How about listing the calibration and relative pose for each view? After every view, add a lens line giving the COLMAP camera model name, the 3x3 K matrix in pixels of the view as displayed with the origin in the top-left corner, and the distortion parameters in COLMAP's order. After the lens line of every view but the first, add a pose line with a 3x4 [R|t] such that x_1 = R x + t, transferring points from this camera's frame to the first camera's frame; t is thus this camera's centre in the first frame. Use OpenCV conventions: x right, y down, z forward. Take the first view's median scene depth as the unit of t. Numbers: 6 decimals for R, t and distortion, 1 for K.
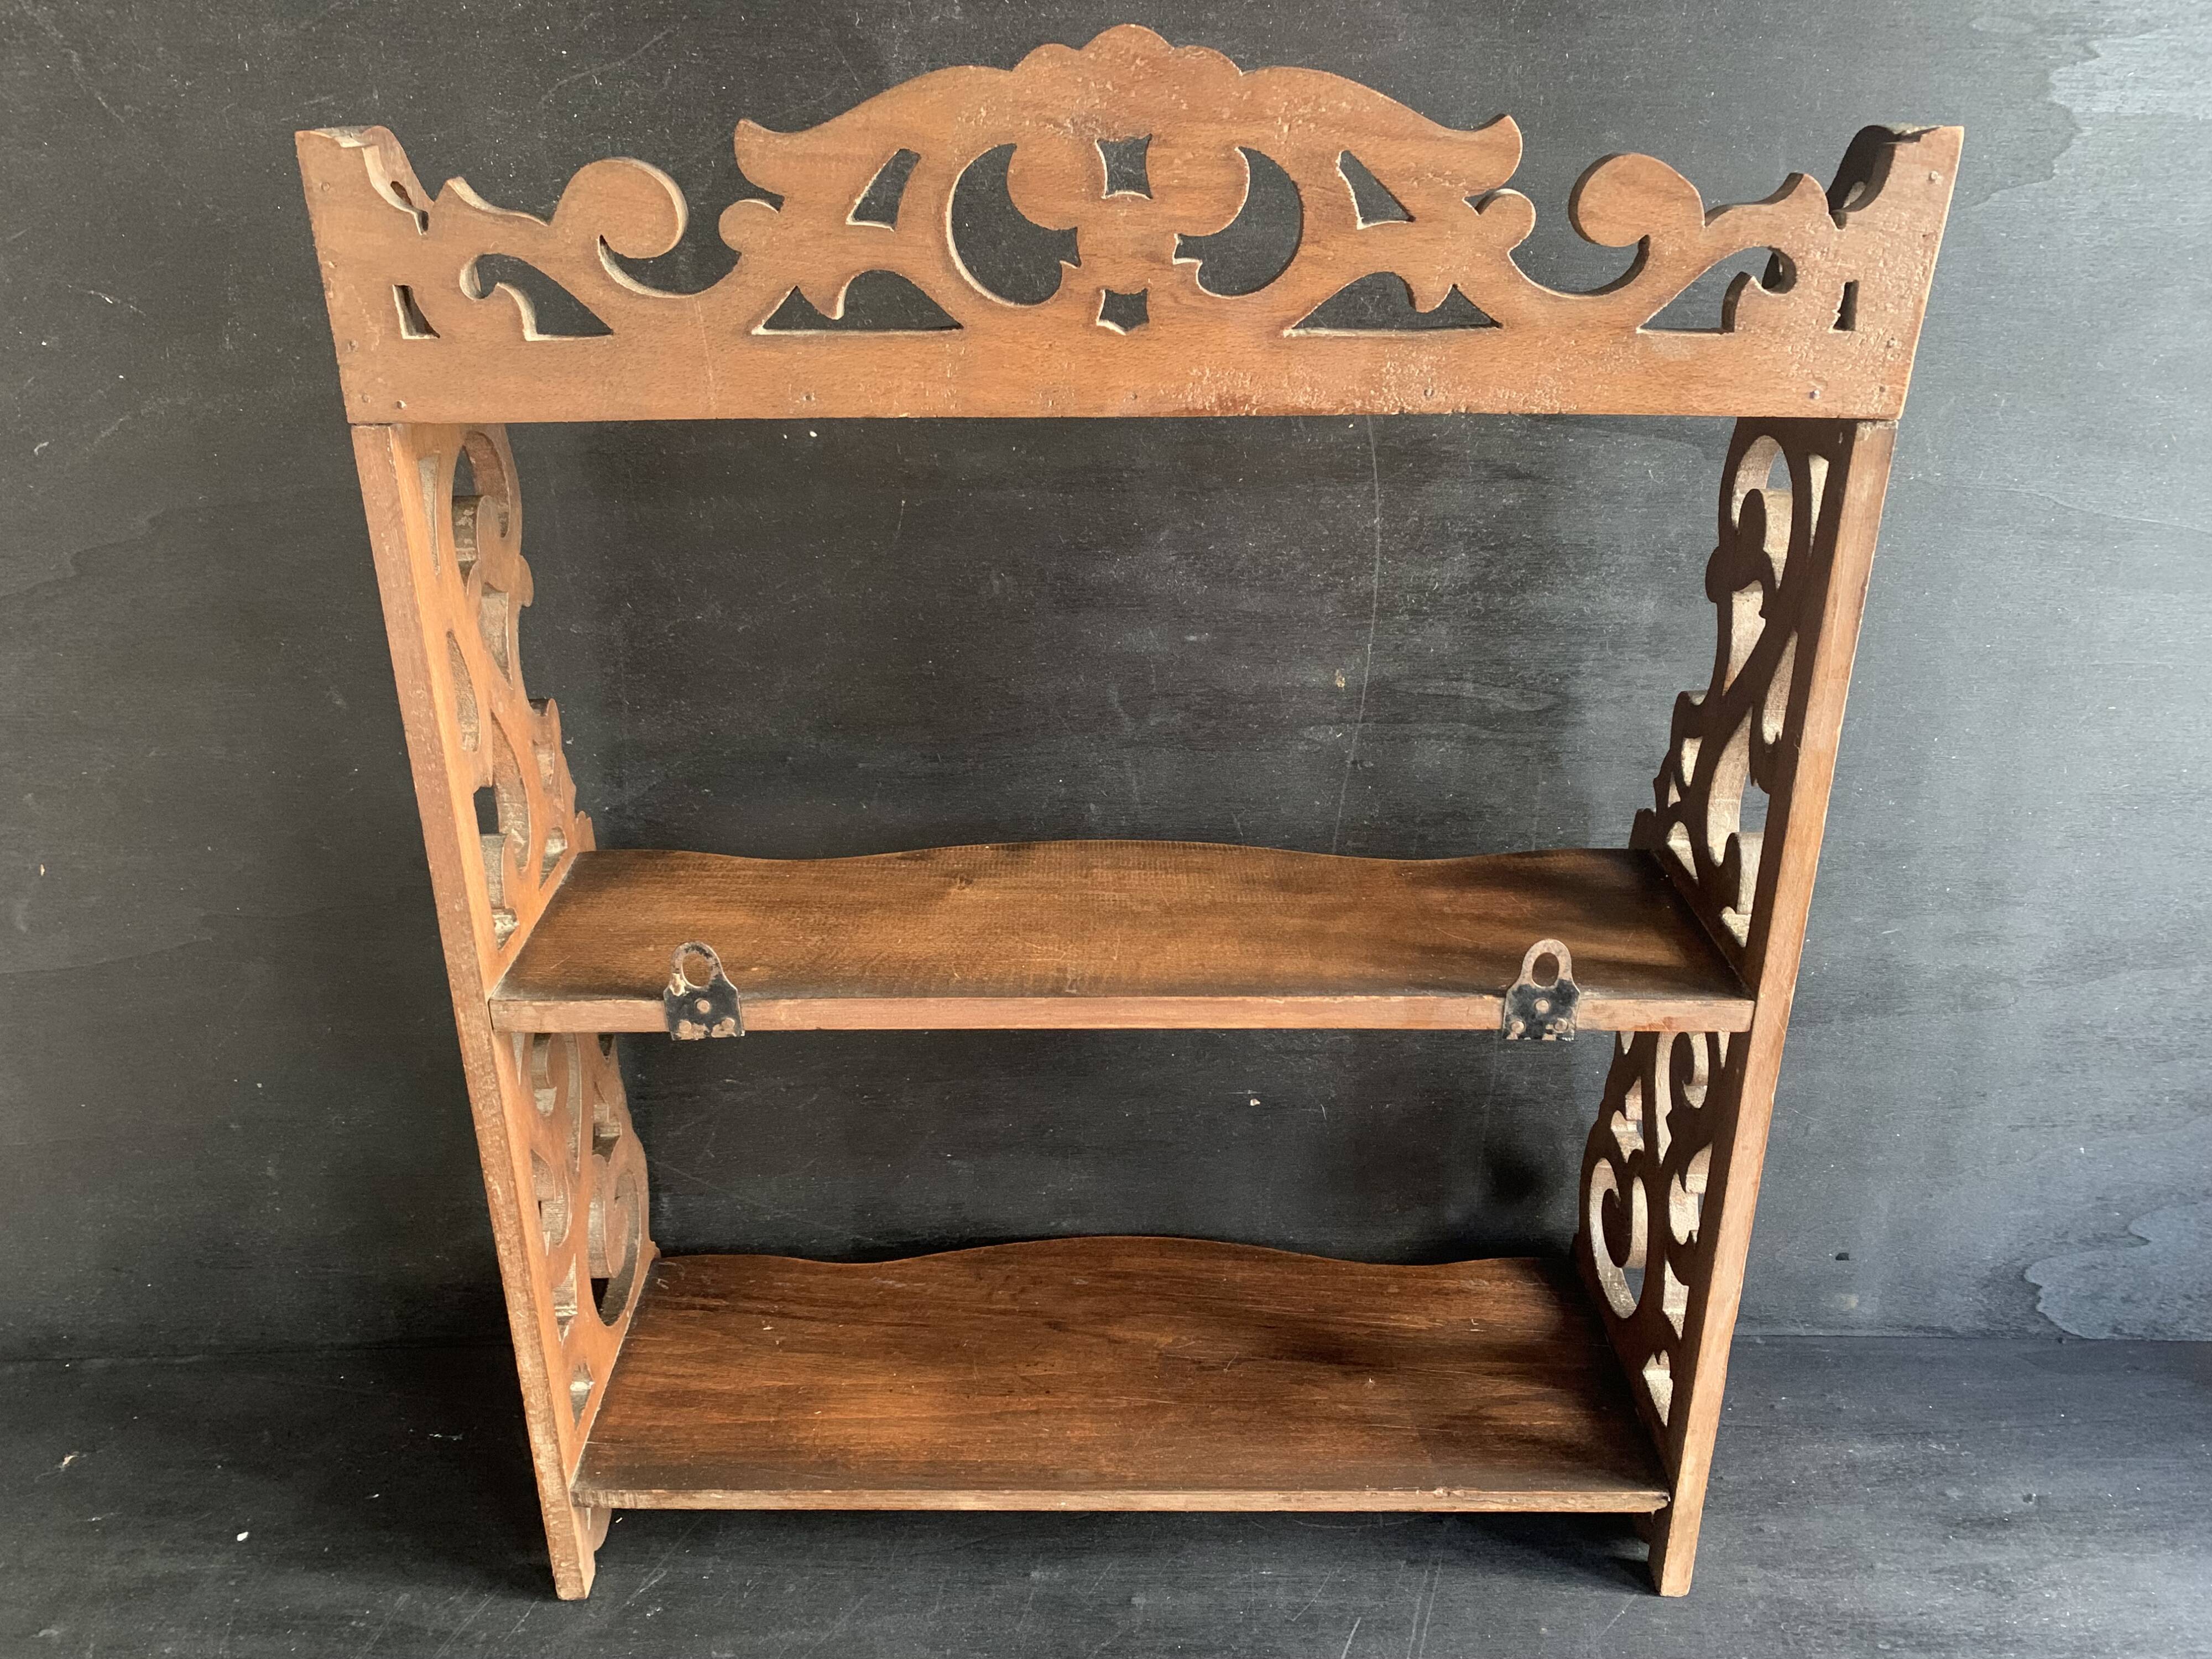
lens RADIAL K [[1713.0, 0, 1106.5], [0, 1713.0, 818.1], [0, 0, 1]] dist [0.012902, -0.016244]
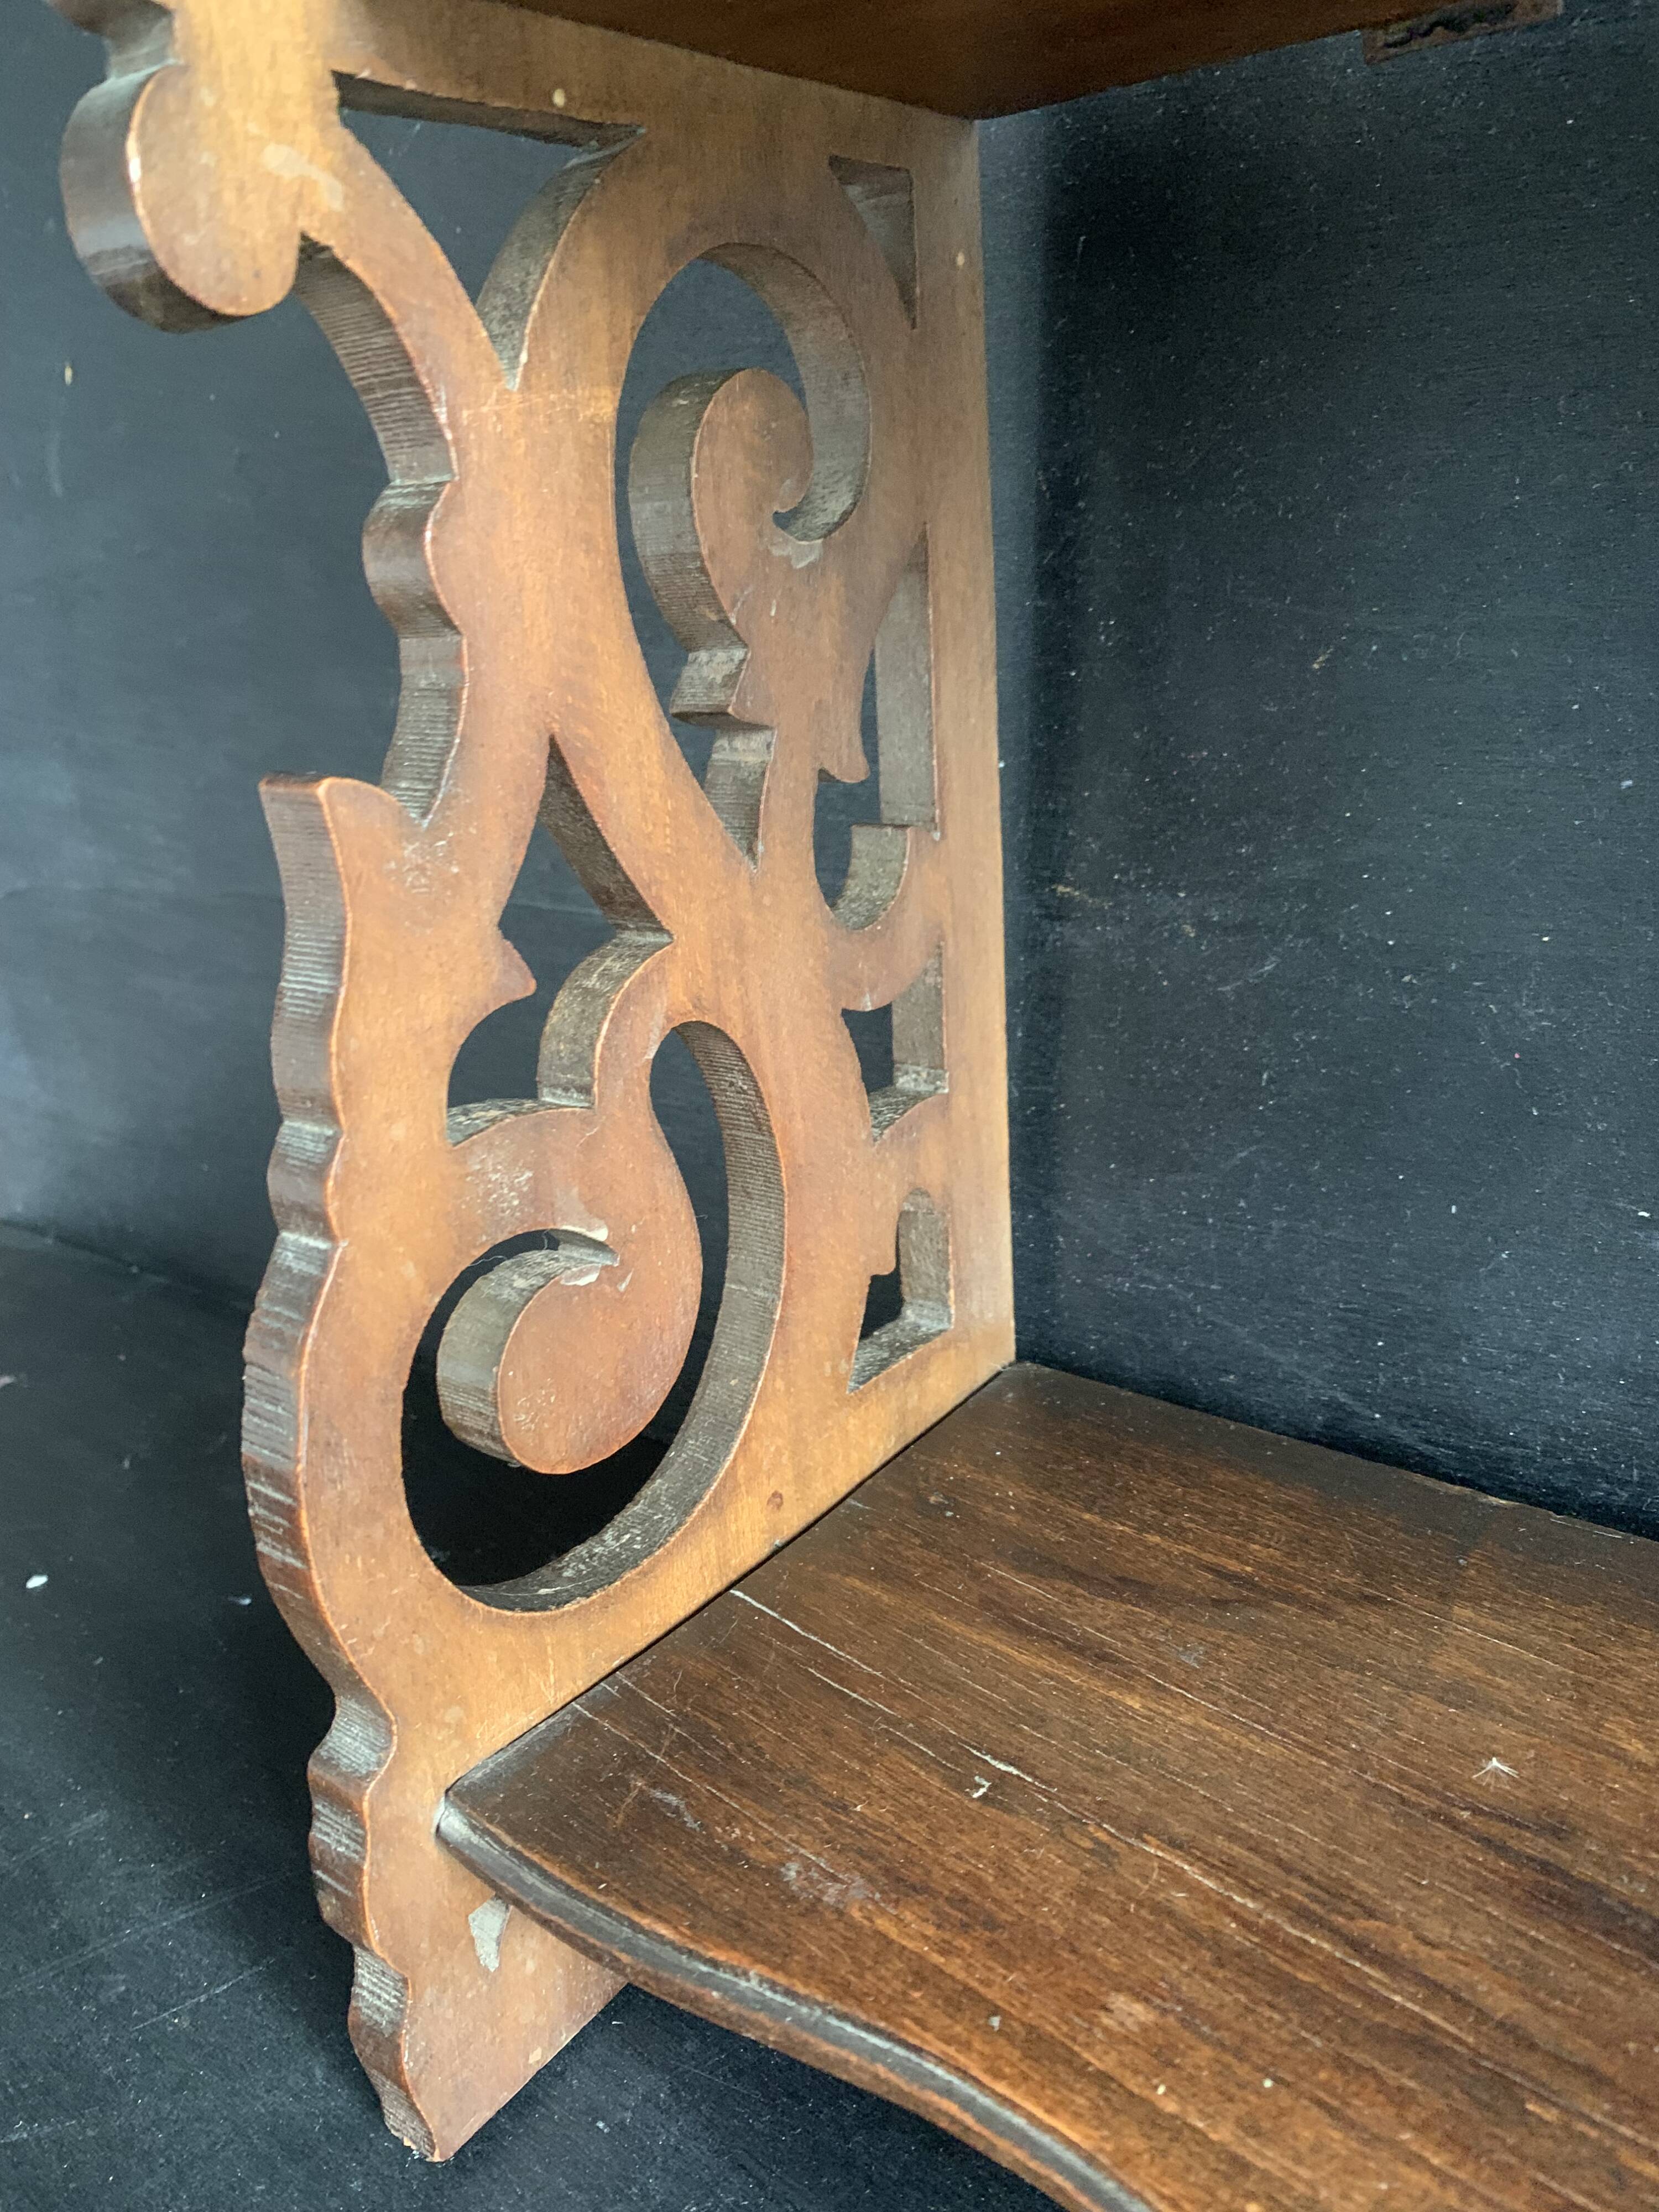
lens RADIAL K [[1713.0, 0, 816.5], [0, 1713.0, 1098.2], [0, 0, 1]] dist [0.012902, -0.016244]
pose [[0.781865, 0.155762, -0.603676, -0.024916], [-0.180503, 0.983372, 0.019949, 0.220366], [0.596746, 0.093368, 0.796980, 0.719020]]
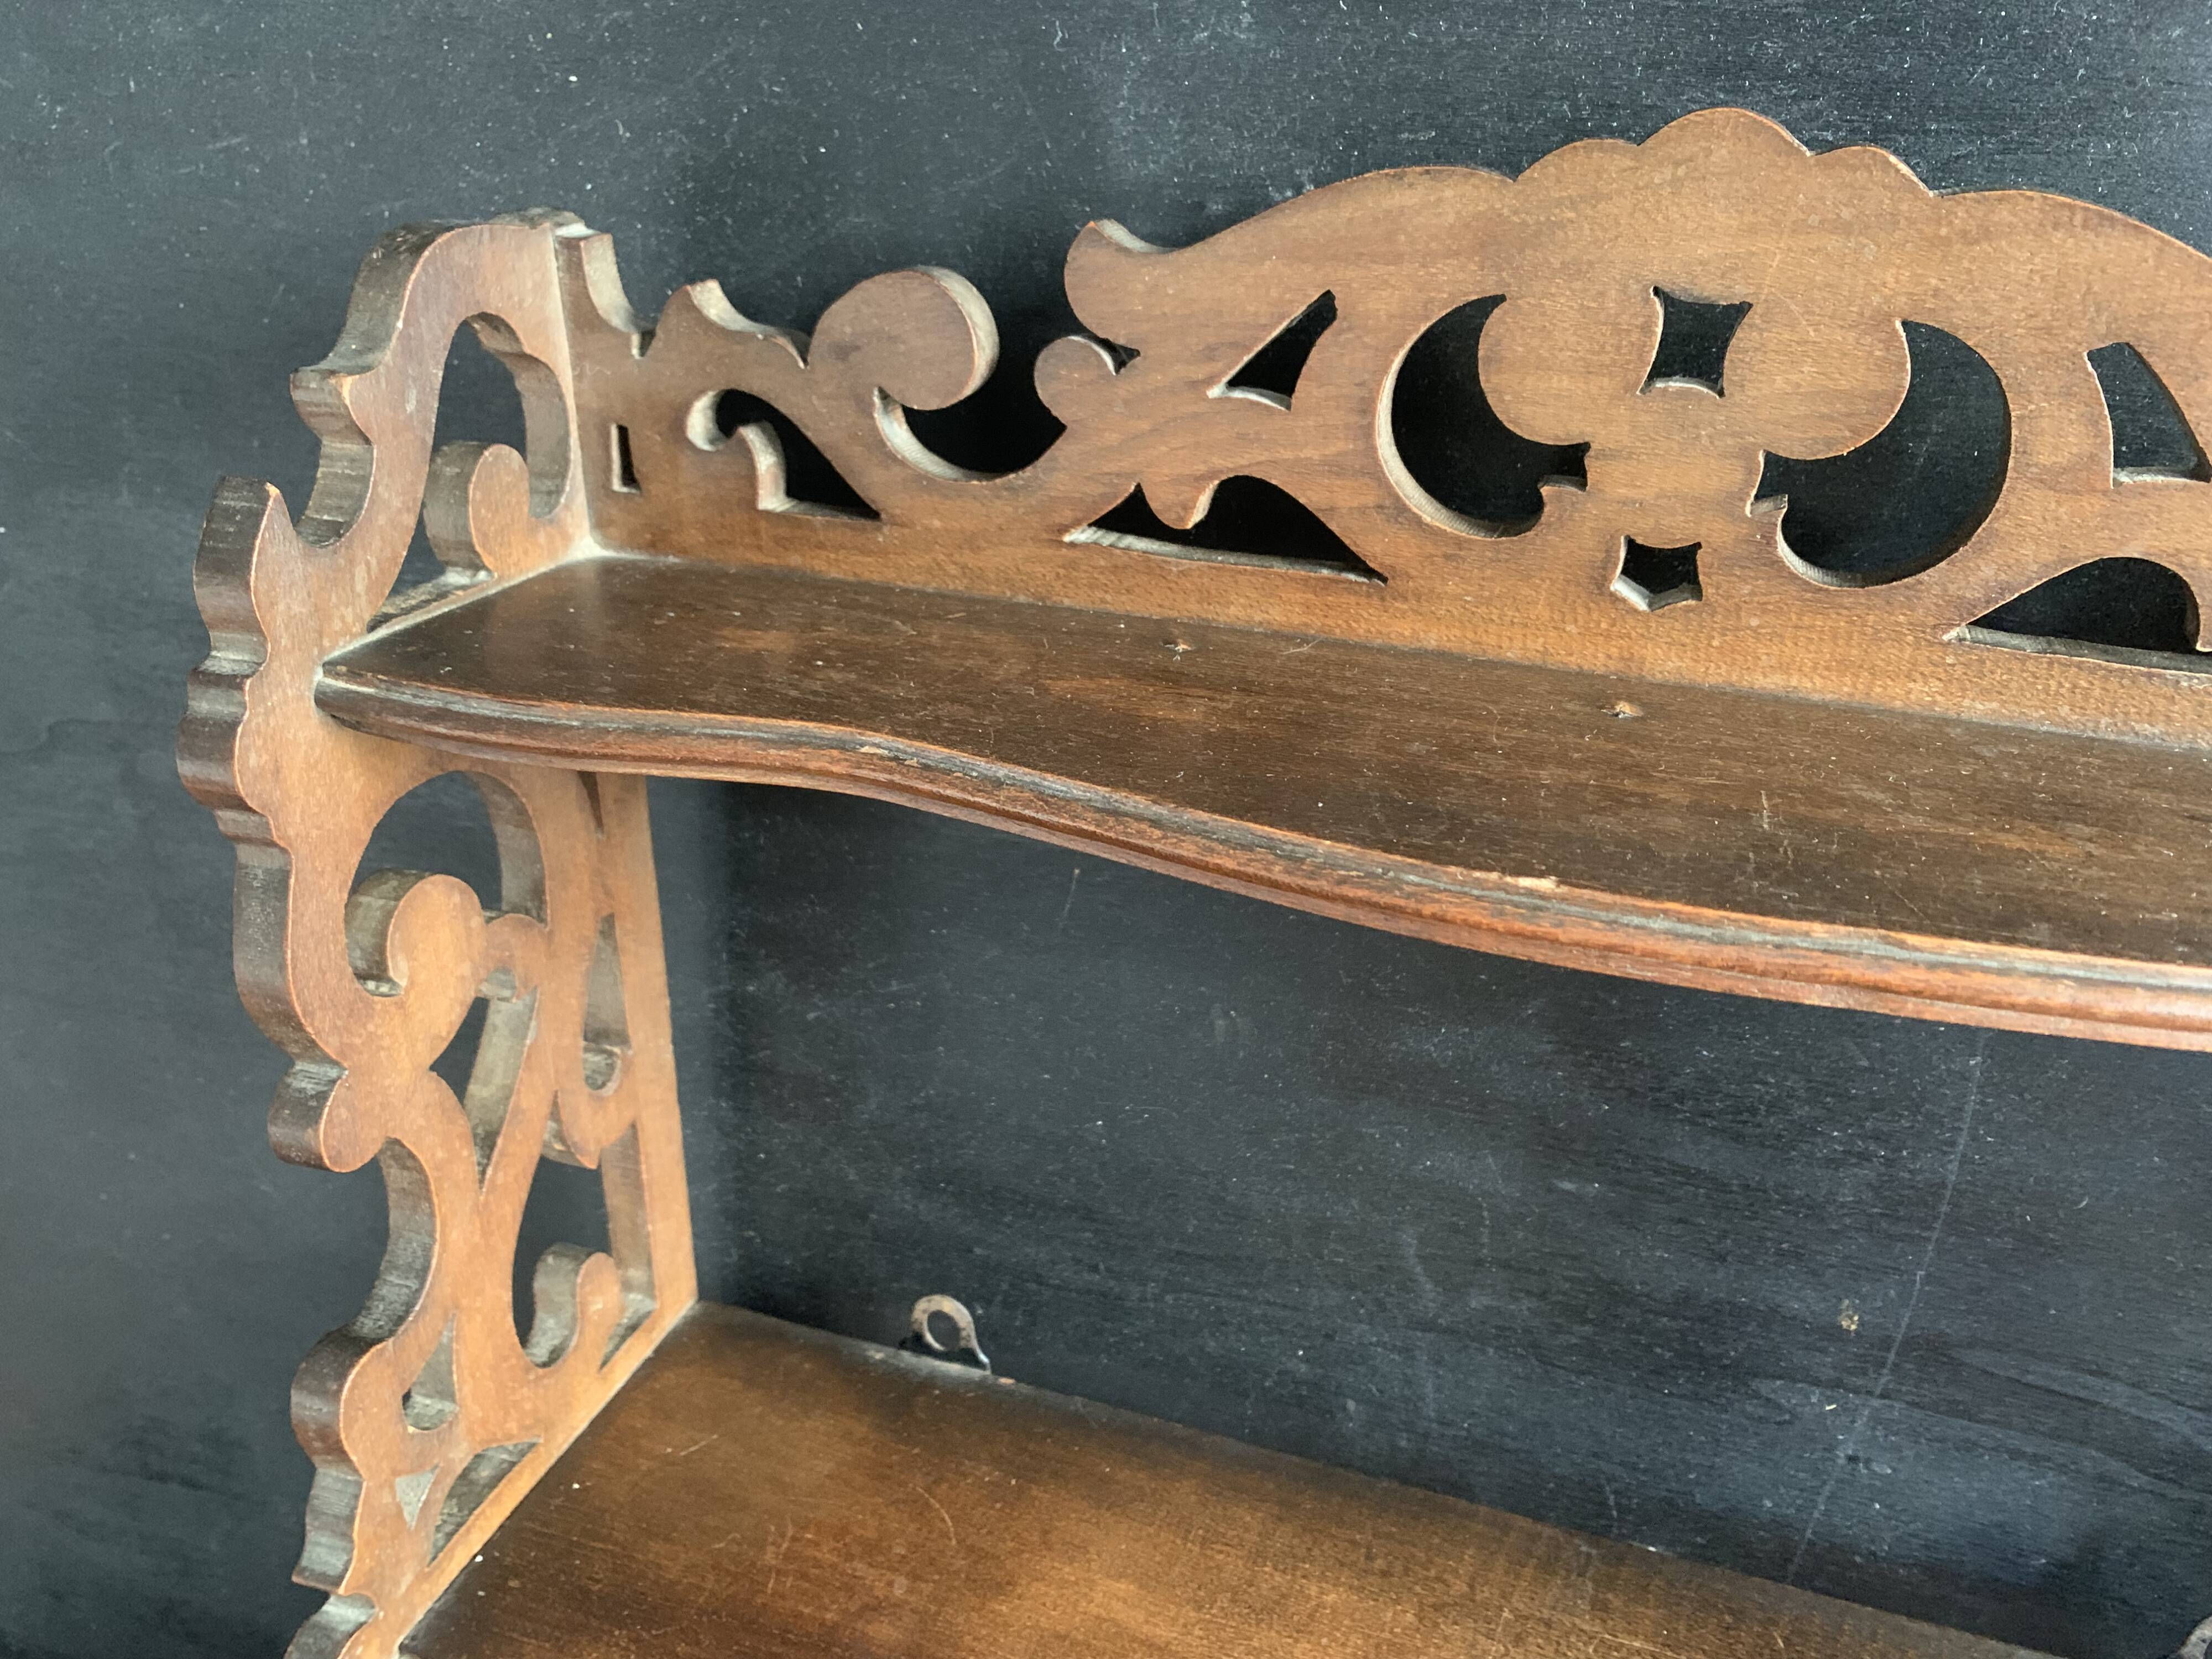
lens RADIAL K [[1713.0, 0, 1102.5], [0, 1713.0, 823.9], [0, 0, 1]] dist [0.012902, -0.016244]
pose [[0.945198, 0.158829, -0.285260, 0.049247], [-0.148690, 0.987239, 0.057006, -0.226665], [0.290674, -0.011466, 0.956753, 0.436488]]
